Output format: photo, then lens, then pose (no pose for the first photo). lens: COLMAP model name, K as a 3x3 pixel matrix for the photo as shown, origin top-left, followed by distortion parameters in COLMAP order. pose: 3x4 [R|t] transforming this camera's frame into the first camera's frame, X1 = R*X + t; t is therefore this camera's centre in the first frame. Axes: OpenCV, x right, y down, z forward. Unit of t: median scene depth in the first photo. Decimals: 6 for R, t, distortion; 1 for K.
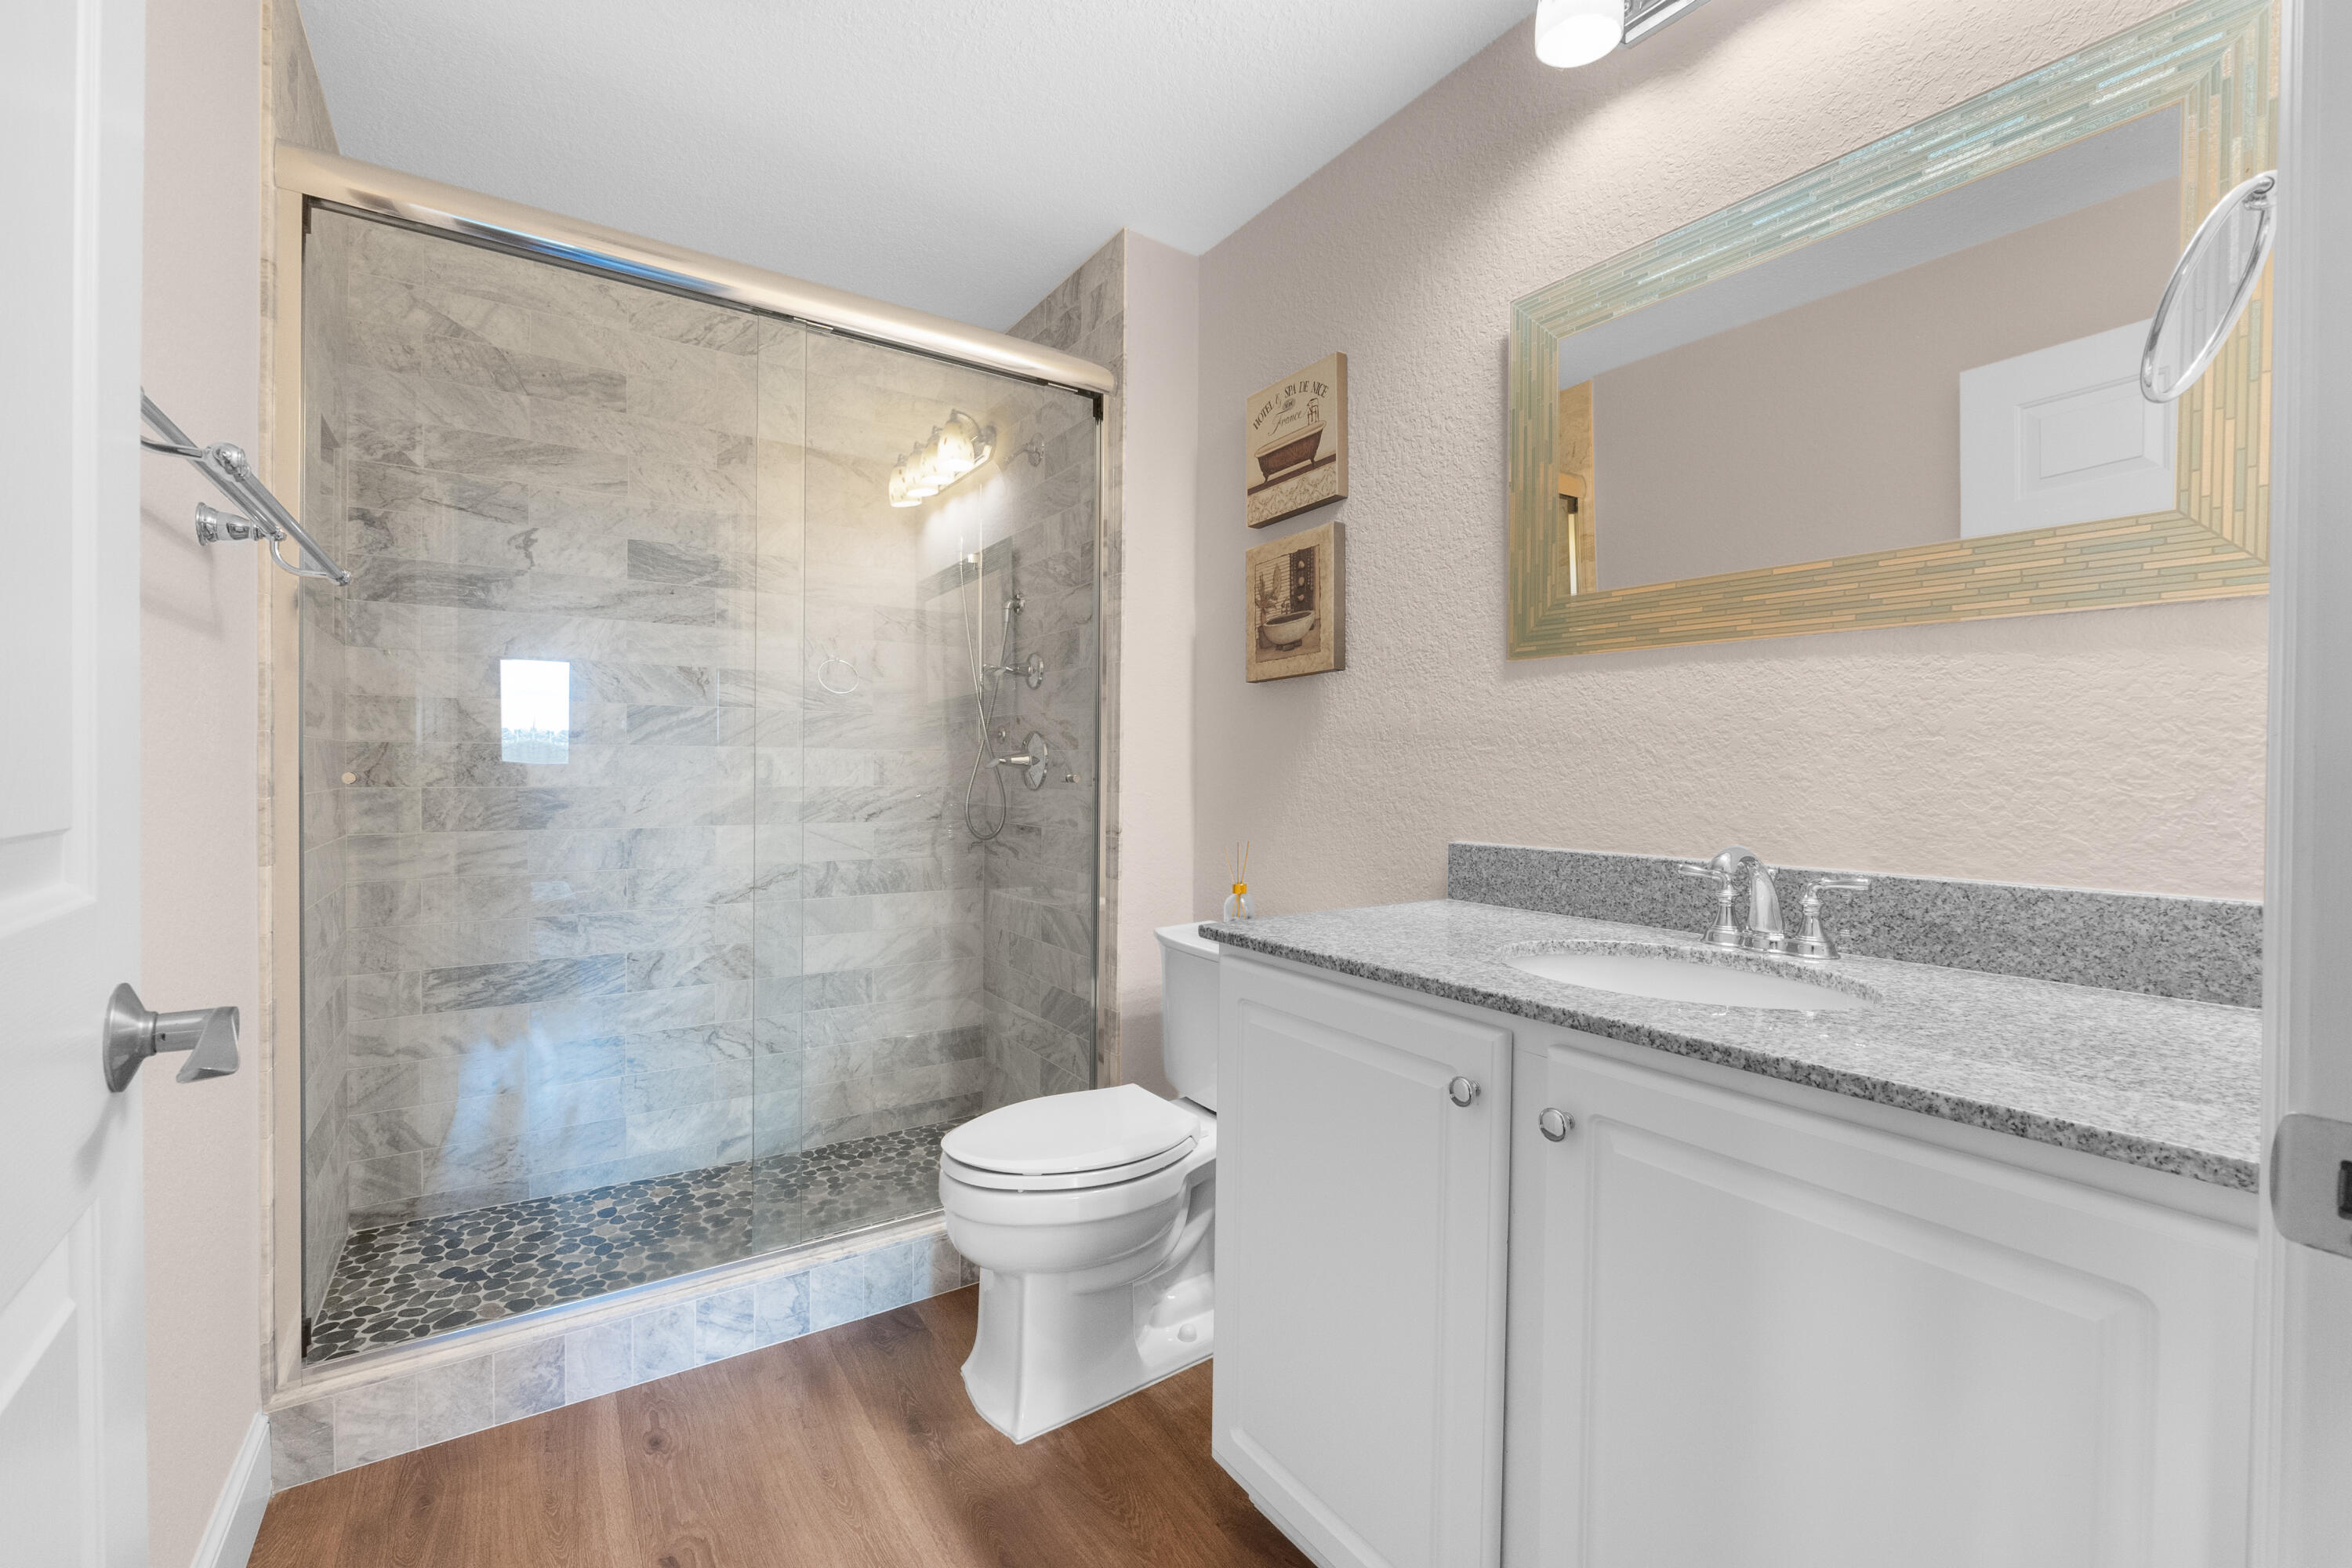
lens RADIAL K [[982.6, 0, 1180.4], [0, 982.6, 789.1], [0, 0, 1]] dist [-0.009200, 0.000707]
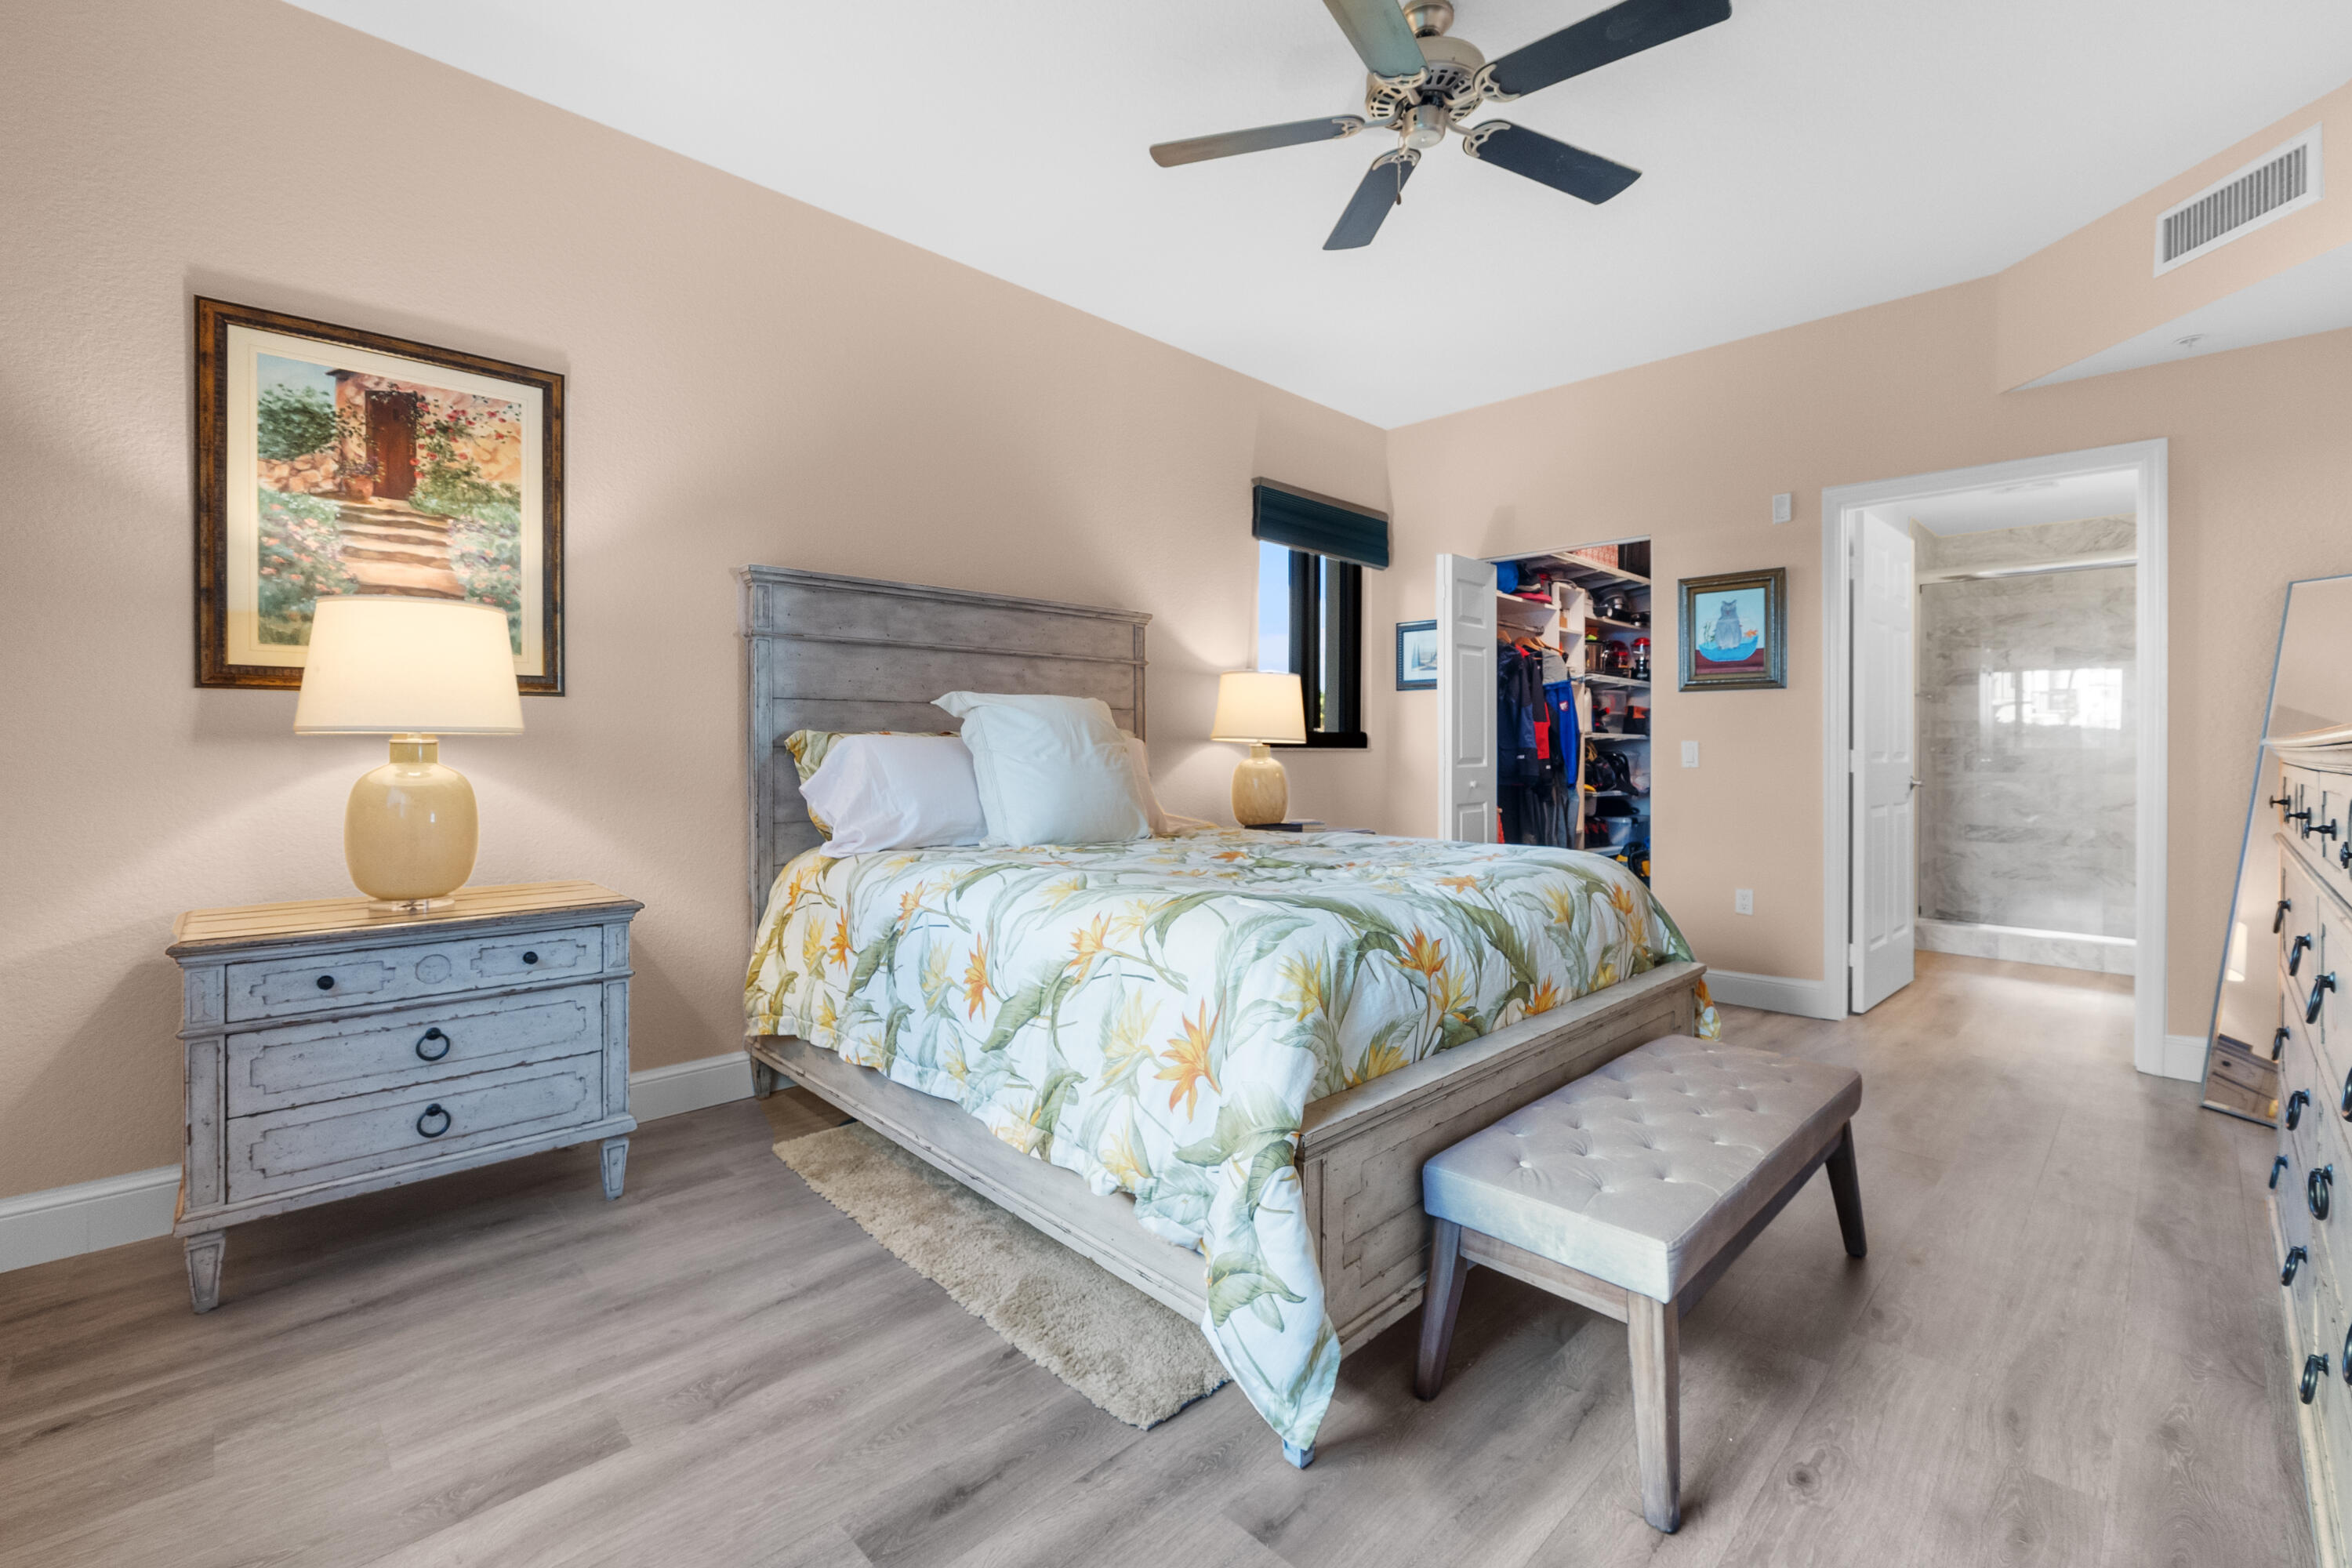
lens RADIAL K [[982.6, 0, 1182.2], [0, 982.6, 742.4], [0, 0, 1]] dist [-0.009200, 0.000707]
pose [[0.186097, -0.001040, -0.982531, 1.426983], [-0.001803, 0.999997, -0.001400, -0.029272], [0.982530, 0.002032, 0.186095, -1.568753]]
